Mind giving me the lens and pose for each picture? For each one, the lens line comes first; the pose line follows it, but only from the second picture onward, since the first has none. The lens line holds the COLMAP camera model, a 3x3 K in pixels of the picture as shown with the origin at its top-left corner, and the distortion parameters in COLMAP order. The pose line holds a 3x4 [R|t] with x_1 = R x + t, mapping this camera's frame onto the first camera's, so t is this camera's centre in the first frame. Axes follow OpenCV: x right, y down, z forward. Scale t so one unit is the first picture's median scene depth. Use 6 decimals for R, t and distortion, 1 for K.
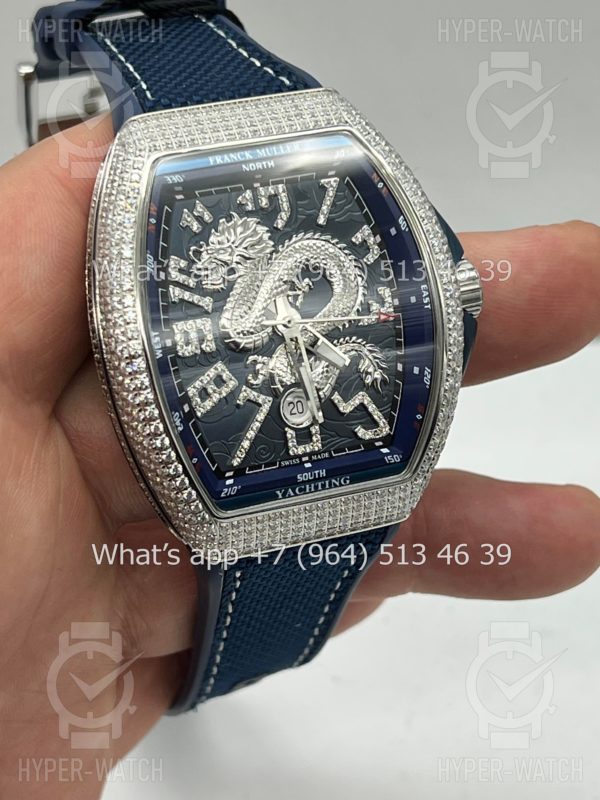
lens RADIAL K [[1897.6, 0, 300.0], [0, 1897.6, 400.0], [0, 0, 1]] dist [0.262476, -0.656043]
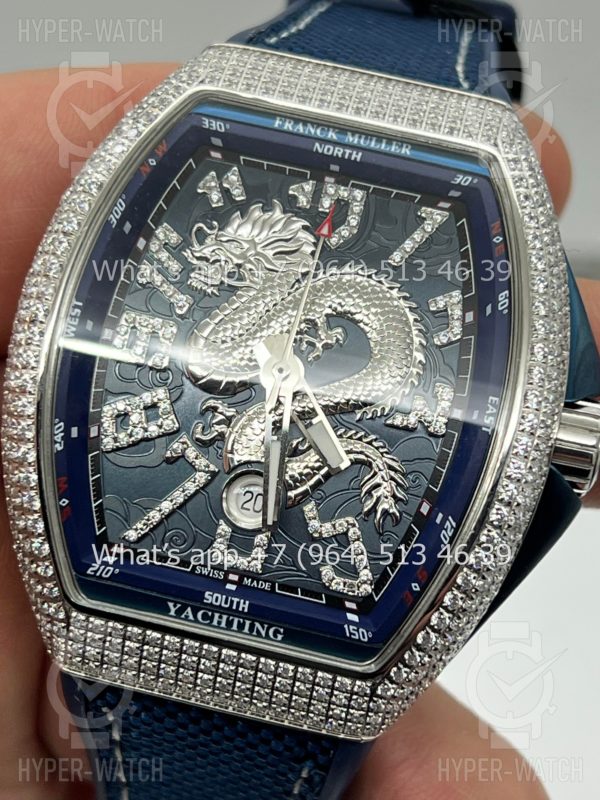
lens RADIAL K [[1897.6, 0, 300.0], [0, 1897.6, 400.0], [0, 0, 1]] dist [0.262476, -0.656043]
pose [[0.858423, 0.337426, -0.386334, 0.259498], [-0.403327, 0.909360, -0.101942, 0.033219], [0.316919, 0.243329, 0.916708, 0.387454]]
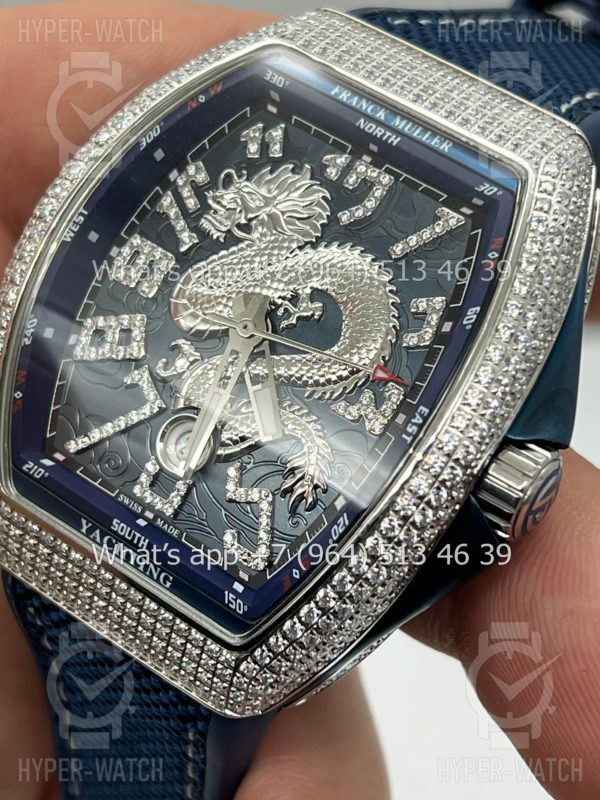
lens RADIAL K [[1897.6, 0, 300.0], [0, 1897.6, 400.0], [0, 0, 1]] dist [0.262476, -0.656043]
pose [[0.562932, 0.526707, -0.636936, 0.435565], [-0.654263, 0.754868, 0.045983, -0.064318], [0.505022, 0.390839, 0.769544, 0.505023]]
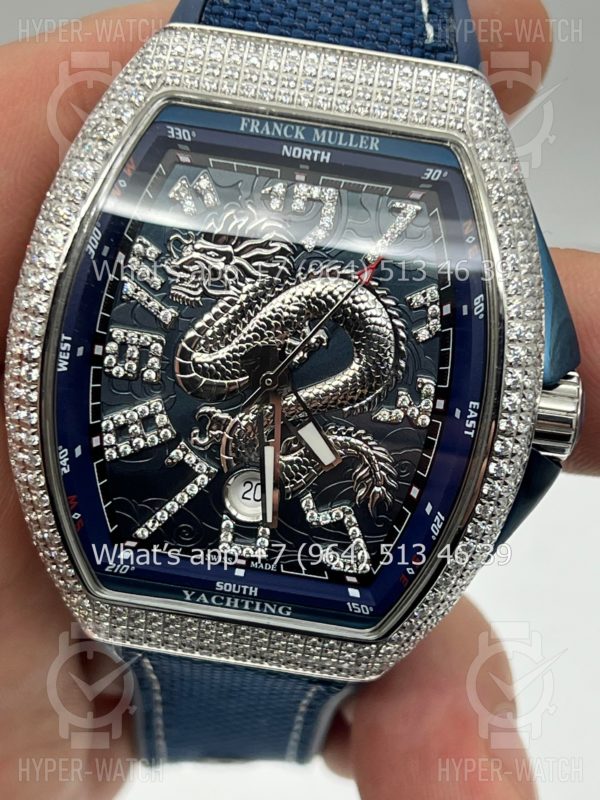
lens RADIAL K [[1897.6, 0, 300.0], [0, 1897.6, 400.0], [0, 0, 1]] dist [0.262476, -0.656043]
pose [[0.888483, 0.377858, -0.260426, 0.186387], [-0.328081, 0.919798, 0.215255, -0.186887], [0.320875, -0.105810, 0.941193, 0.344580]]
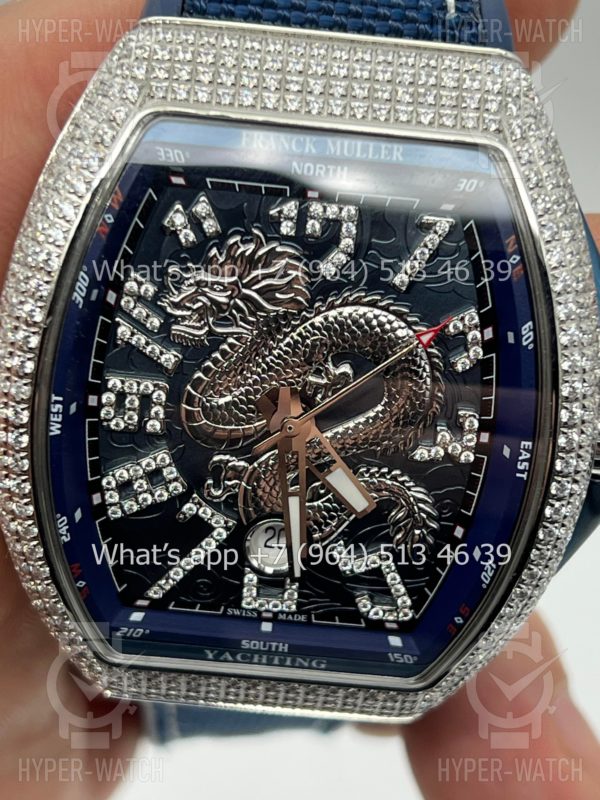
lens RADIAL K [[1897.6, 0, 300.0], [0, 1897.6, 400.0], [0, 0, 1]] dist [0.262476, -0.656043]
pose [[0.917460, 0.354554, -0.180439, 0.103285], [-0.281164, 0.898761, 0.336415, -0.253613], [0.281449, -0.257914, 0.924266, 0.433687]]
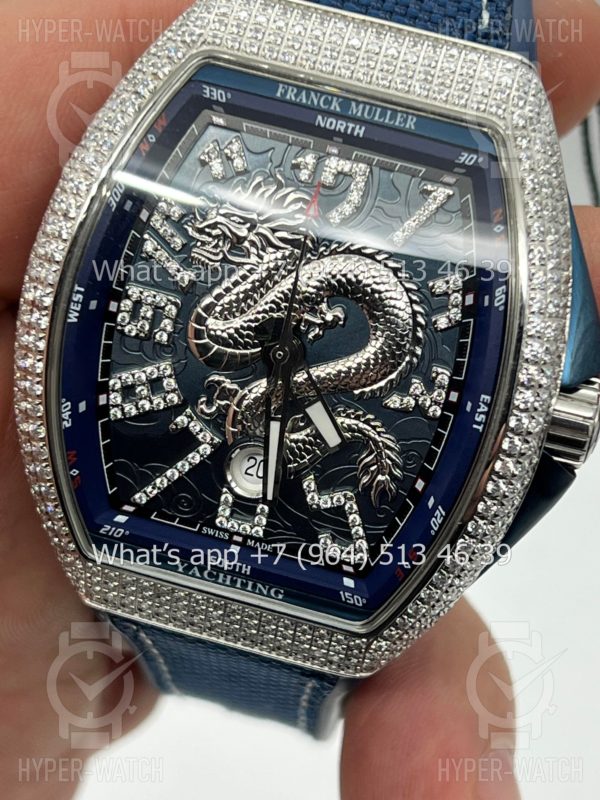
lens RADIAL K [[1897.6, 0, 300.0], [0, 1897.6, 400.0], [0, 0, 1]] dist [0.262476, -0.656043]
pose [[0.823825, 0.458121, -0.333823, 0.232622], [-0.406545, 0.887915, 0.215238, -0.174719], [0.395012, -0.041605, 0.917734, 0.373741]]
